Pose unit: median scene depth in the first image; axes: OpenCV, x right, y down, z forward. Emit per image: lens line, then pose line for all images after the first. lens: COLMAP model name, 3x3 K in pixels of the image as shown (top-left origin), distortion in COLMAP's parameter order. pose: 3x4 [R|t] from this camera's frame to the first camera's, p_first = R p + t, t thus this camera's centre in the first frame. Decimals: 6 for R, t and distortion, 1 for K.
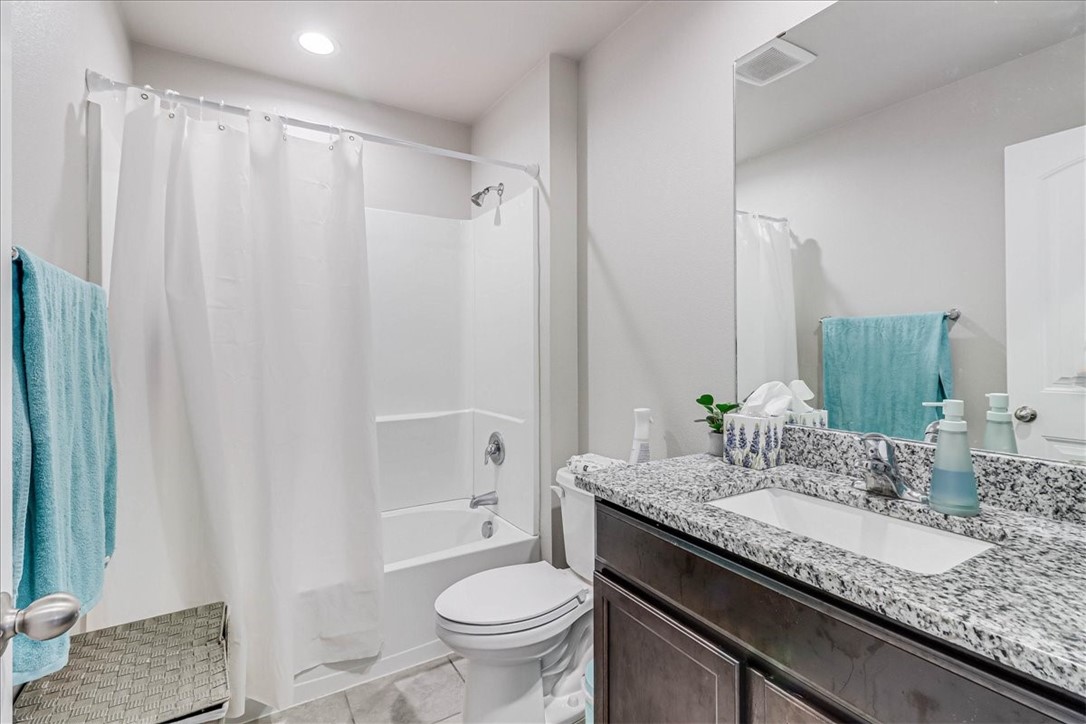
lens RADIAL K [[499.6, 0, 543.0], [0, 499.6, 362.0], [0, 0, 1]] dist [0.009354, -0.000058]
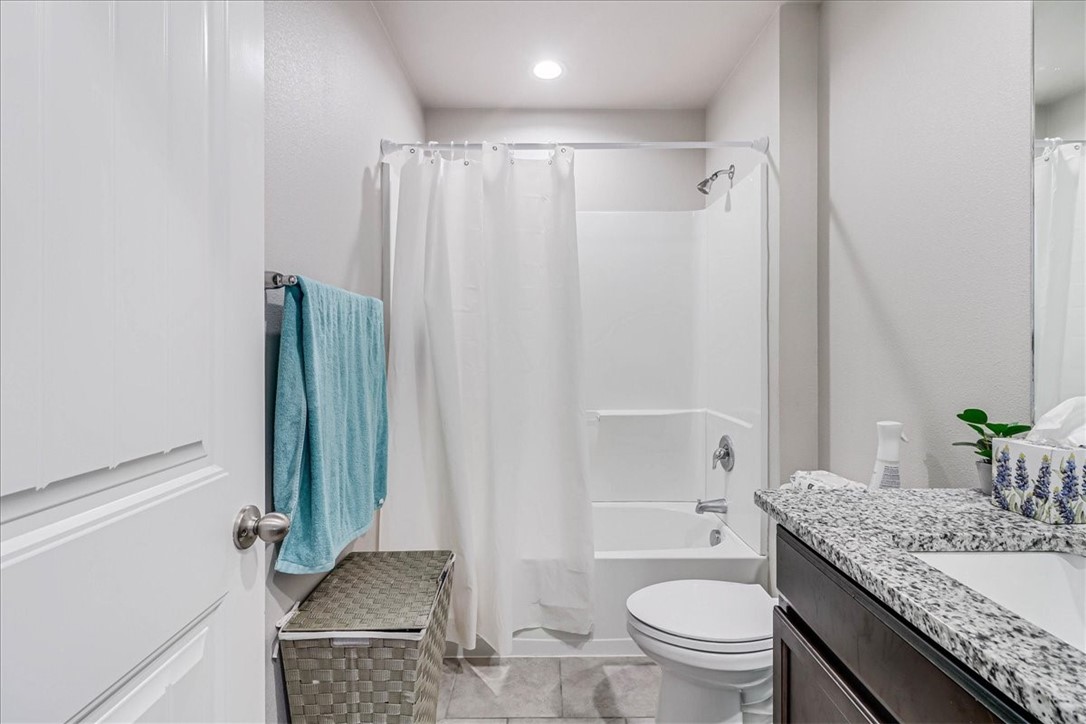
lens RADIAL K [[502.0, 0, 543.3], [0, 502.0, 360.1], [0, 0, 1]] dist [0.003864, 0.000176]
pose [[0.863024, 0.017113, -0.504873, 0.169353], [-0.015400, 0.999853, 0.007567, -0.002258], [0.504928, 0.001245, 0.863160, 0.053252]]
